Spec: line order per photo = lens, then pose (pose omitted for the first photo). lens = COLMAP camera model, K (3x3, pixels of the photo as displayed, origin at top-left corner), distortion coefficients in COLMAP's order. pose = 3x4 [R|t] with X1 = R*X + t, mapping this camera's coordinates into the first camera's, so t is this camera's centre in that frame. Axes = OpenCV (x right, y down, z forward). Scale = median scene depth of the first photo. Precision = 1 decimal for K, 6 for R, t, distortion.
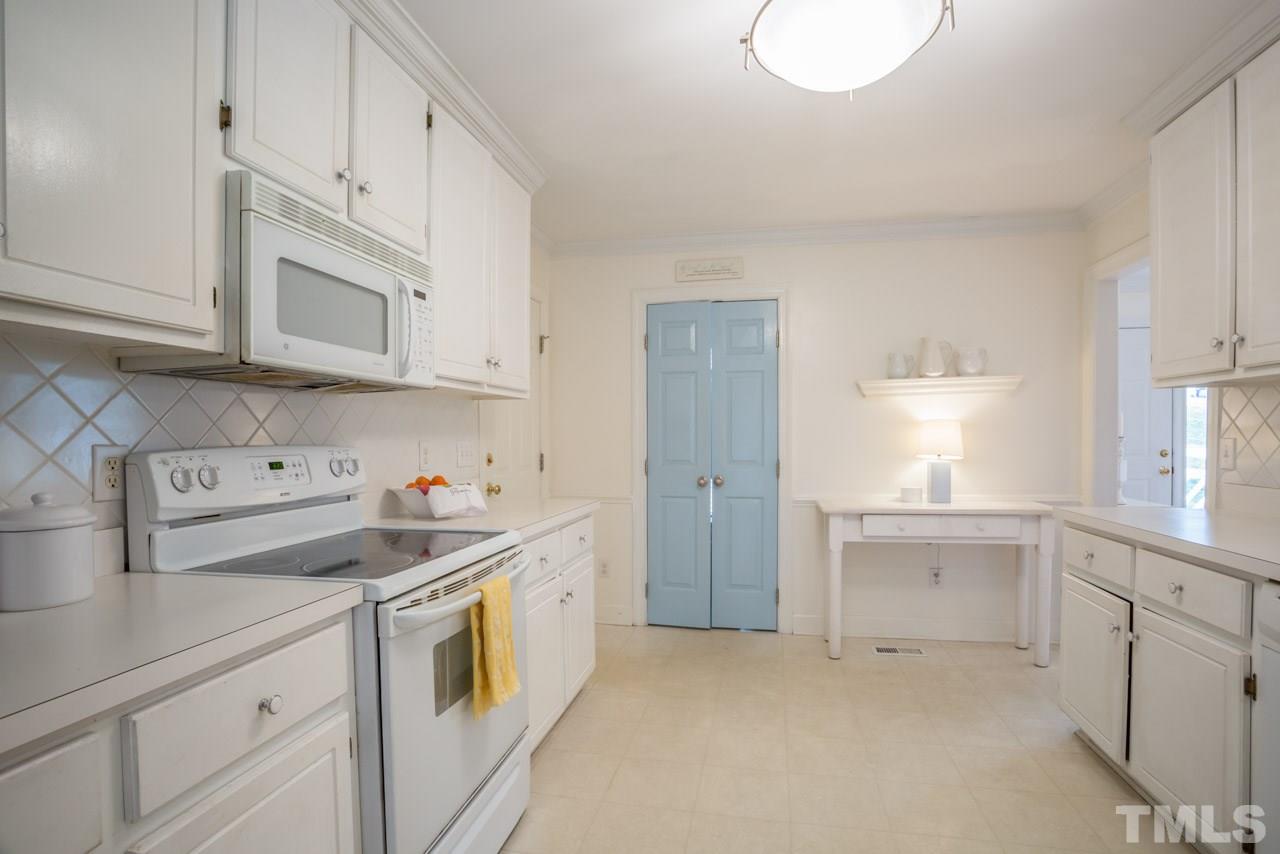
lens RADIAL K [[664.8, 0, 640.0], [0, 664.8, 427.0], [0, 0, 1]] dist [-0.084212, 0.039500]
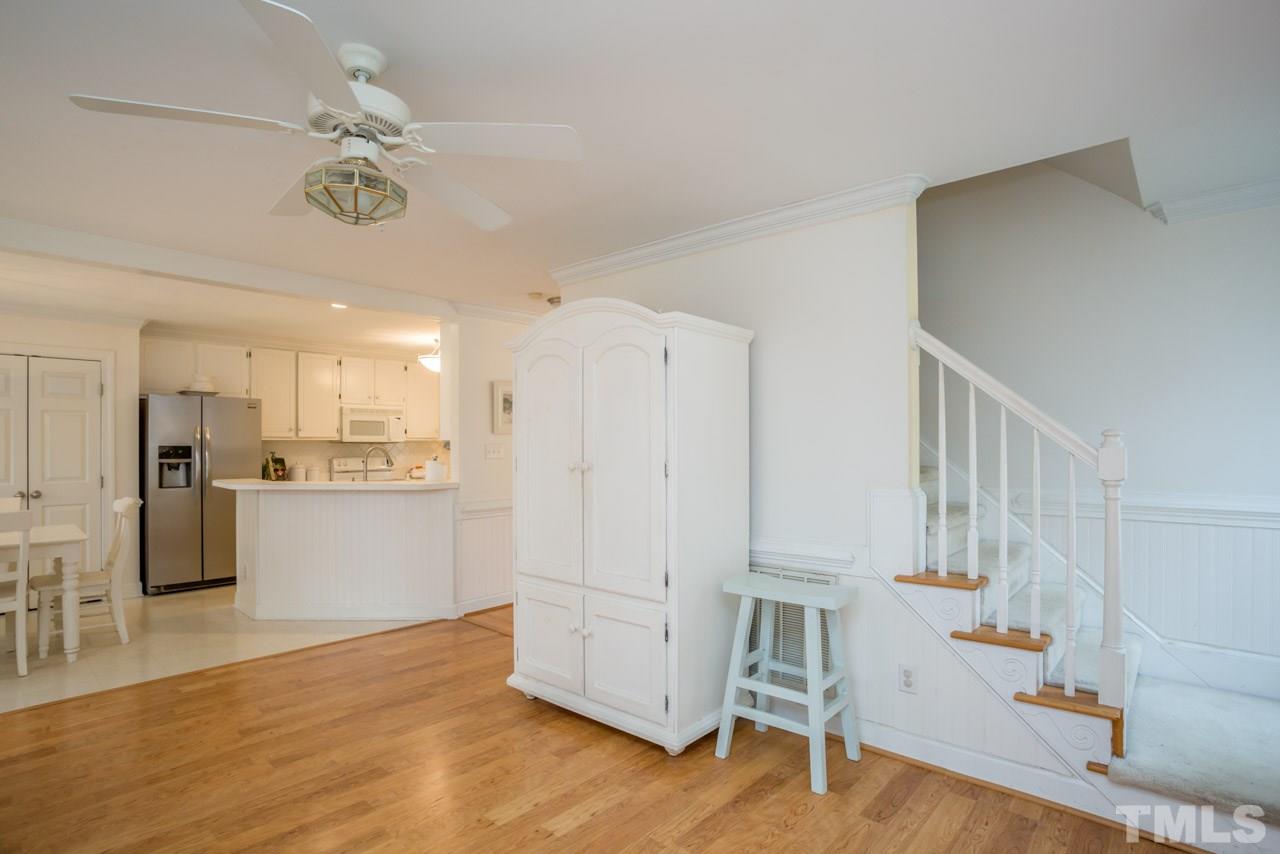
lens RADIAL K [[664.8, 0, 640.0], [0, 664.8, 427.0], [0, 0, 1]] dist [-0.084212, 0.039500]
pose [[0.863484, -0.015637, -0.504134, 4.200951], [0.012422, 0.999875, -0.009737, -0.137816], [0.504224, 0.002145, 0.863570, -2.420717]]
